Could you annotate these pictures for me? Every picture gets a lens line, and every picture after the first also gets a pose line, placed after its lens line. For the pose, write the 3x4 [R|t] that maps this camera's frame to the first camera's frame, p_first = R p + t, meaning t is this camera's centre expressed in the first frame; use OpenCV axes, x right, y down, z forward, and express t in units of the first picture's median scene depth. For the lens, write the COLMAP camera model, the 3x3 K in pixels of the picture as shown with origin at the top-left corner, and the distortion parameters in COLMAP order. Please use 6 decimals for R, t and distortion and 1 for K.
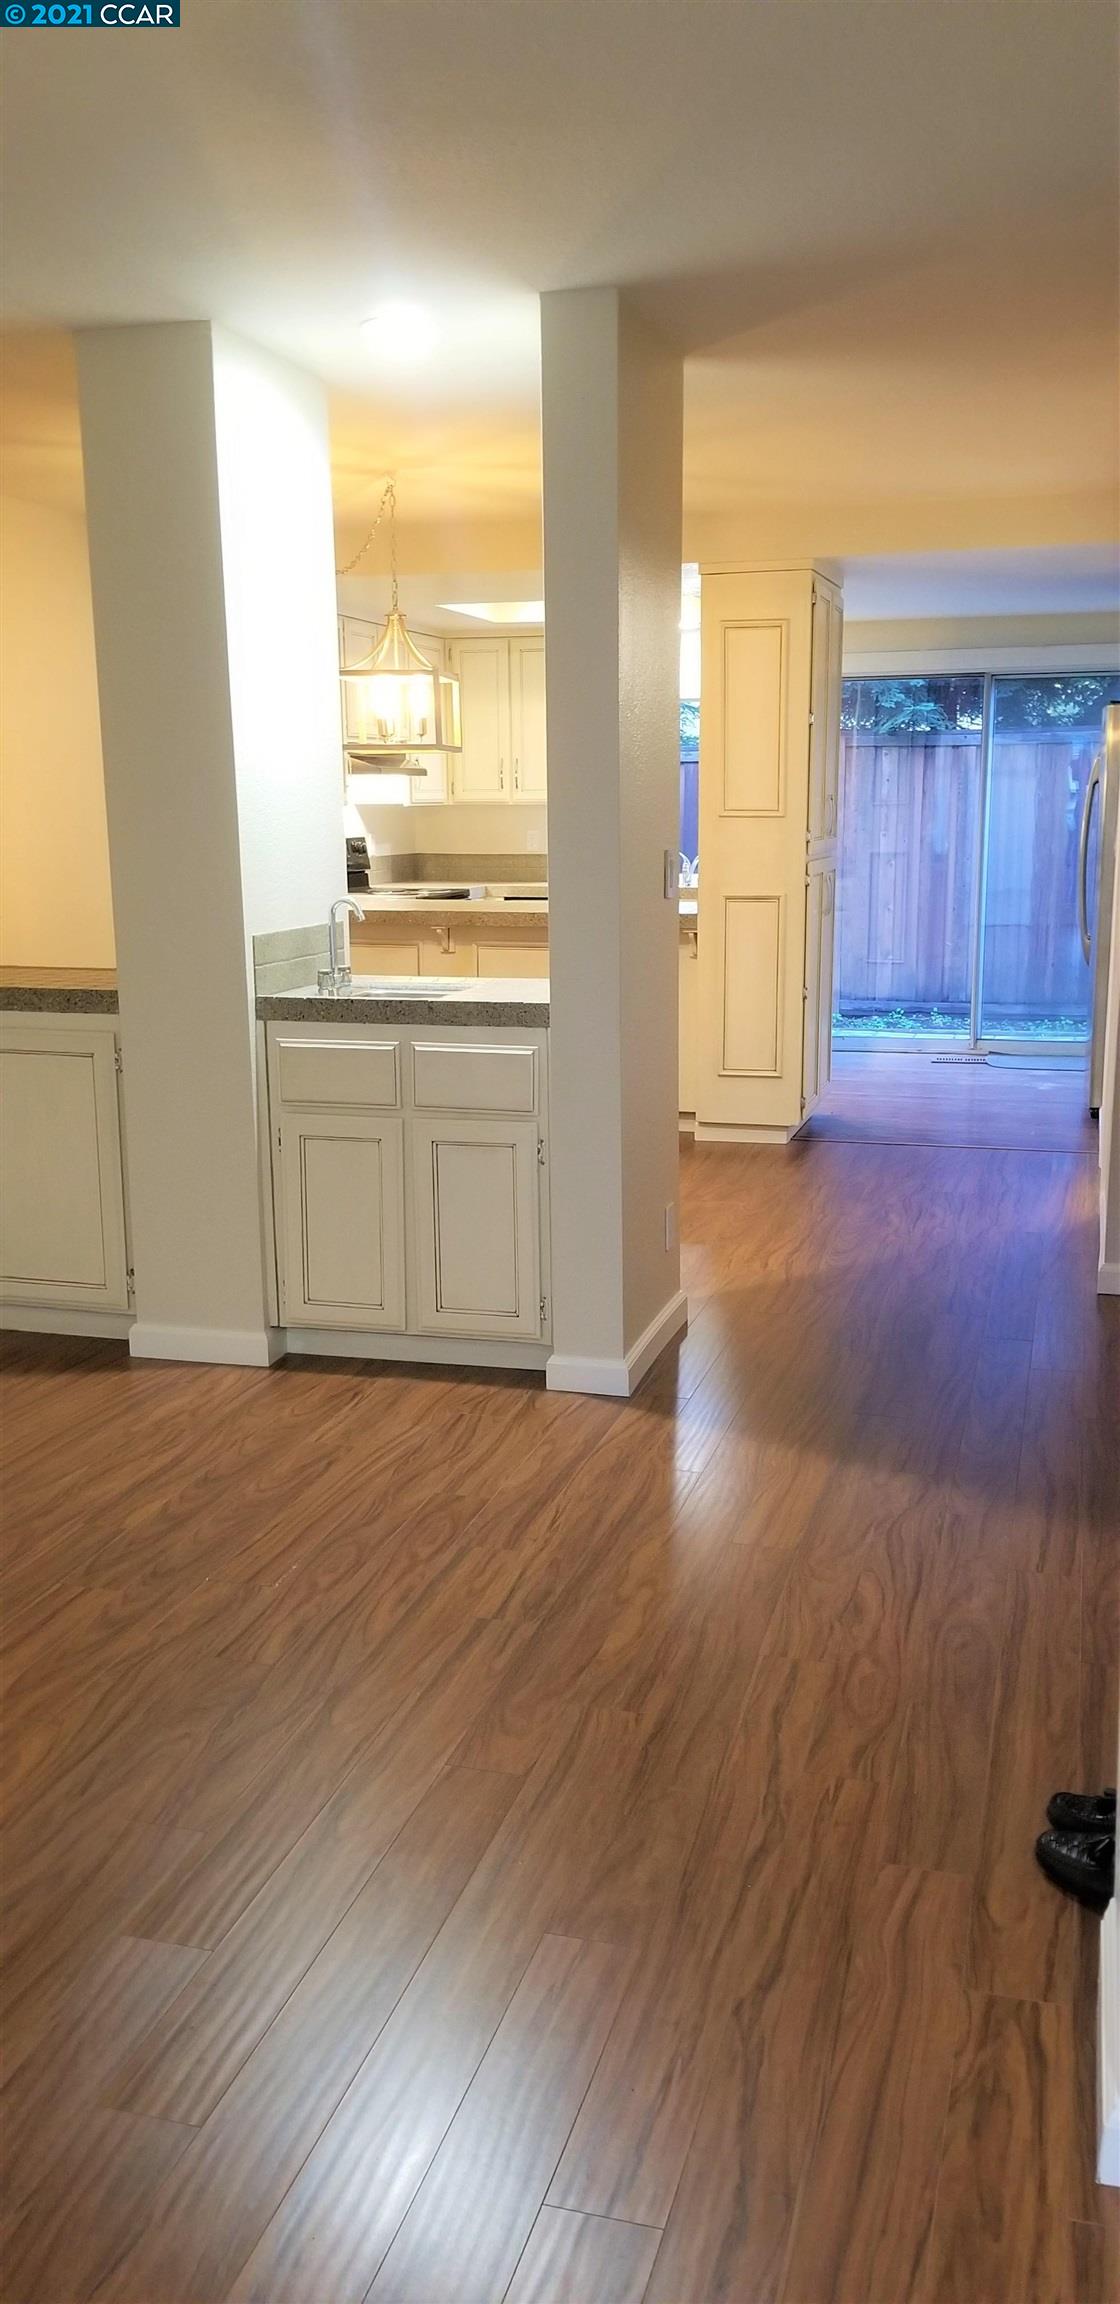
lens RADIAL K [[1837.1, 0, 562.2], [0, 1837.1, 1154.8], [0, 0, 1]] dist [0.056676, -0.053400]
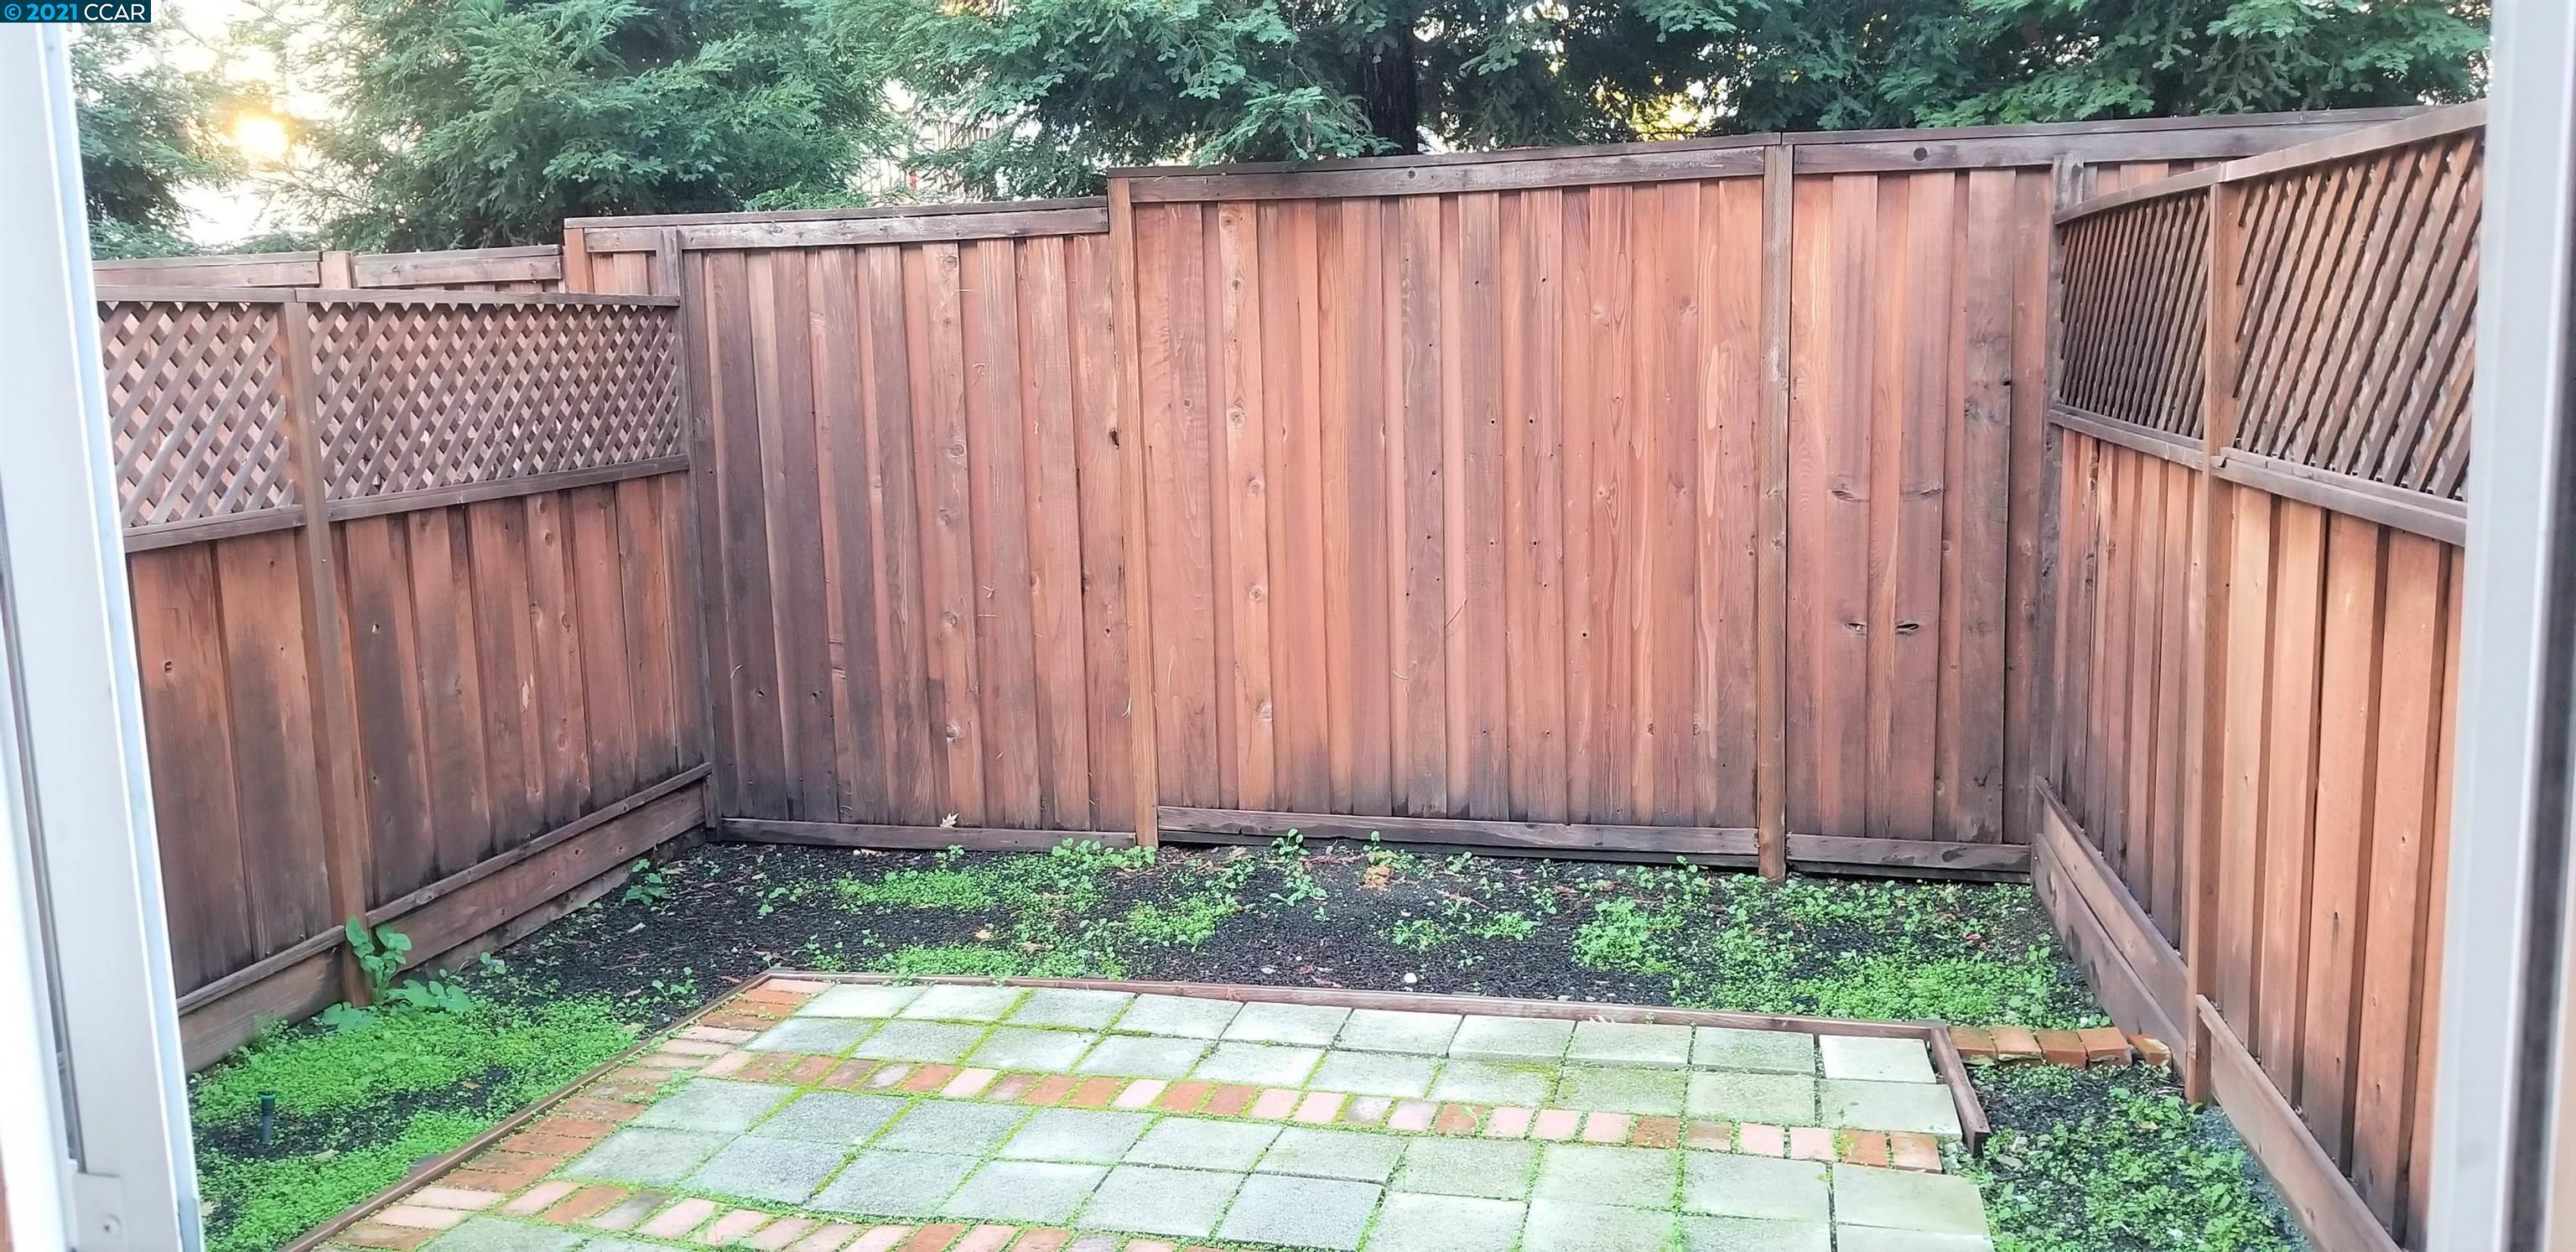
lens RADIAL K [[2054.0, 0, 1283.6], [0, 2054.0, 629.2], [0, 0, 1]] dist [0.056676, -0.053400]
pose [[0.997096, -0.034023, 0.068125, 0.153615], [0.036645, 0.998620, -0.037617, -0.109058], [-0.066751, 0.040004, 0.996967, 0.547544]]
